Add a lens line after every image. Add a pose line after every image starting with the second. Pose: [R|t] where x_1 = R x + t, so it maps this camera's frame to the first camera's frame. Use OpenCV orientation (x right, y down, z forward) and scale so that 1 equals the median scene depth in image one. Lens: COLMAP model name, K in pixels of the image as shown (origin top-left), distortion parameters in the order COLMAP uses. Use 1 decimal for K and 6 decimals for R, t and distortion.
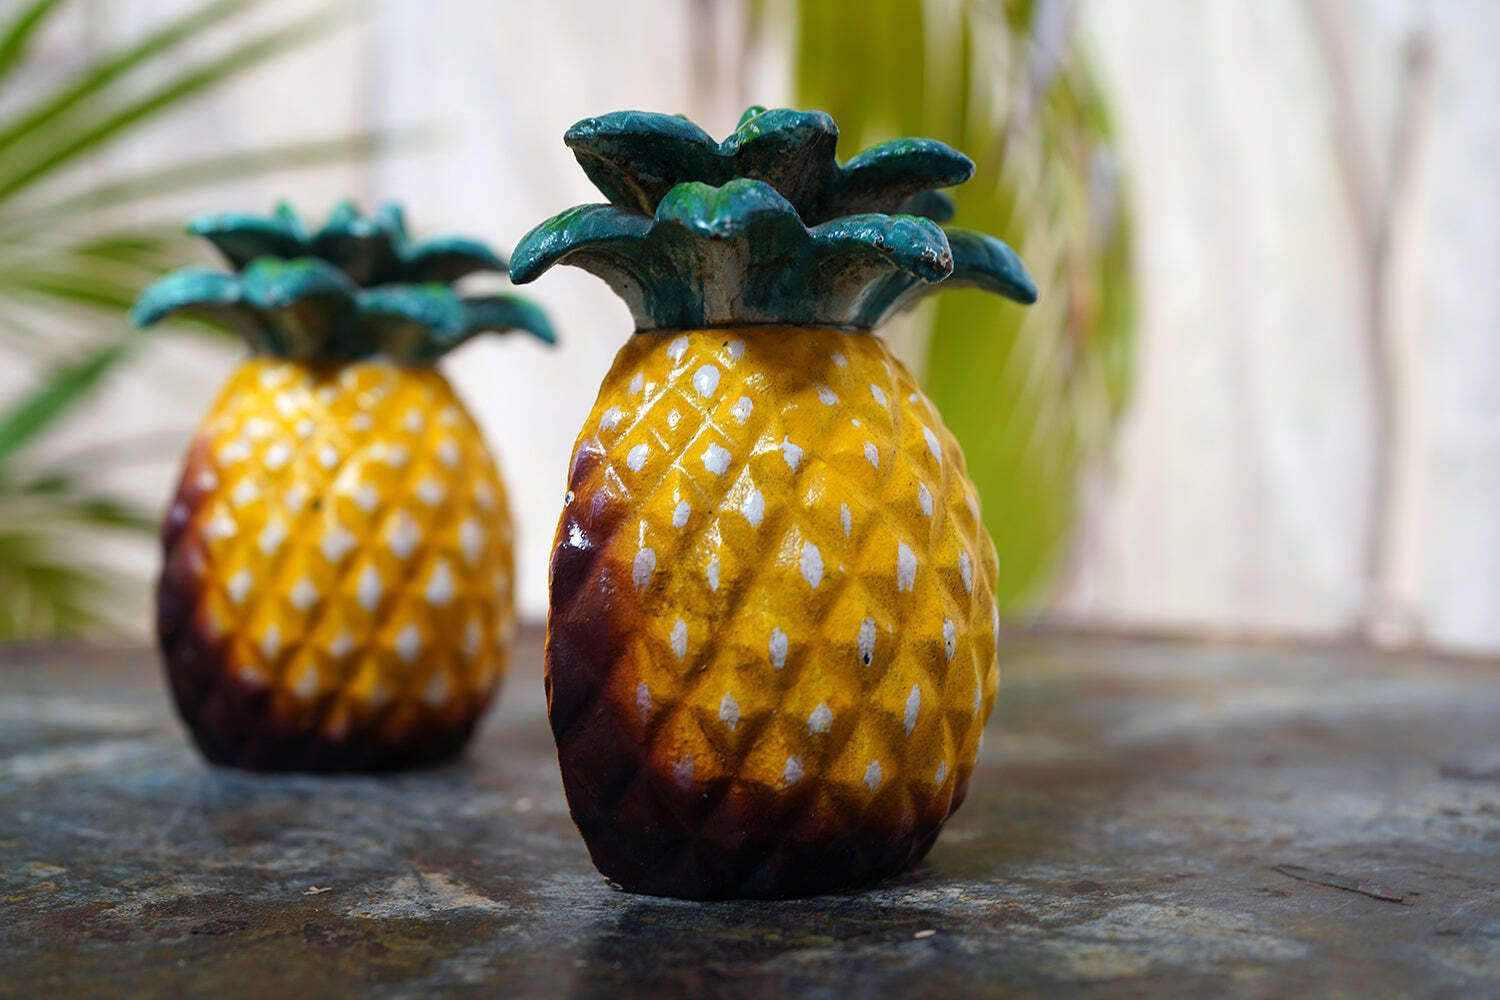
lens RADIAL K [[1566.1, 0, 741.0], [0, 1566.1, 494.9], [0, 0, 1]] dist [0.032804, 0.000000]
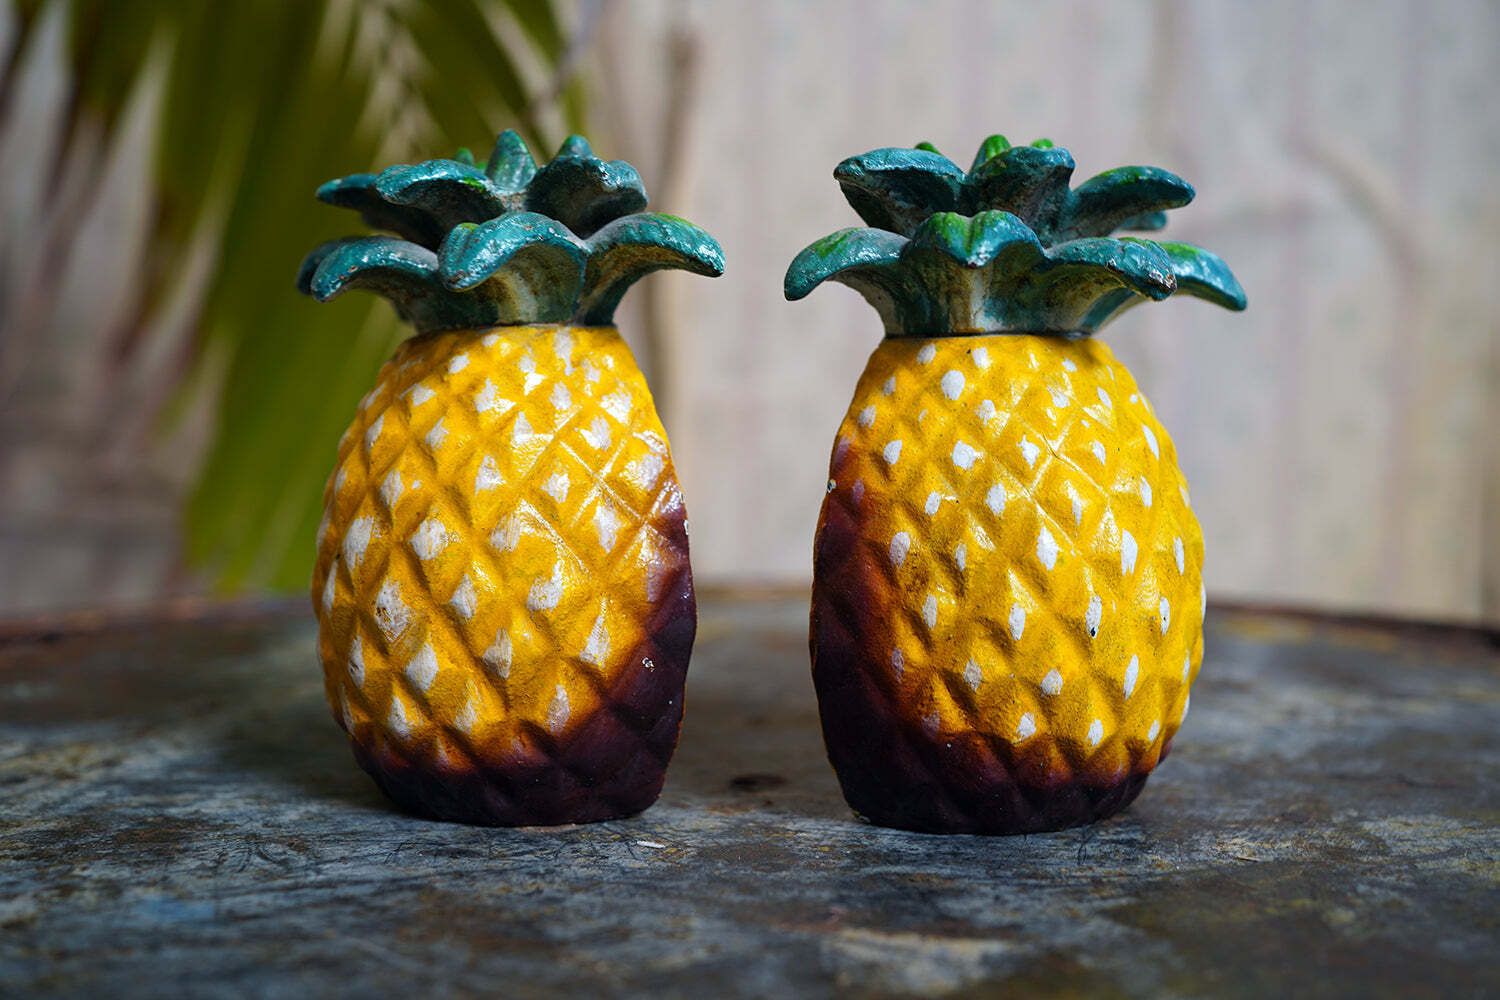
lens RADIAL K [[1566.1, 0, 748.5], [0, 1566.1, 490.2], [0, 0, 1]] dist [0.032804, 0.000000]
pose [[0.996999, 0.016087, -0.075726, -0.082428], [-0.012579, 0.998836, 0.046569, -0.047013], [0.076387, -0.045476, 0.996041, -0.151575]]
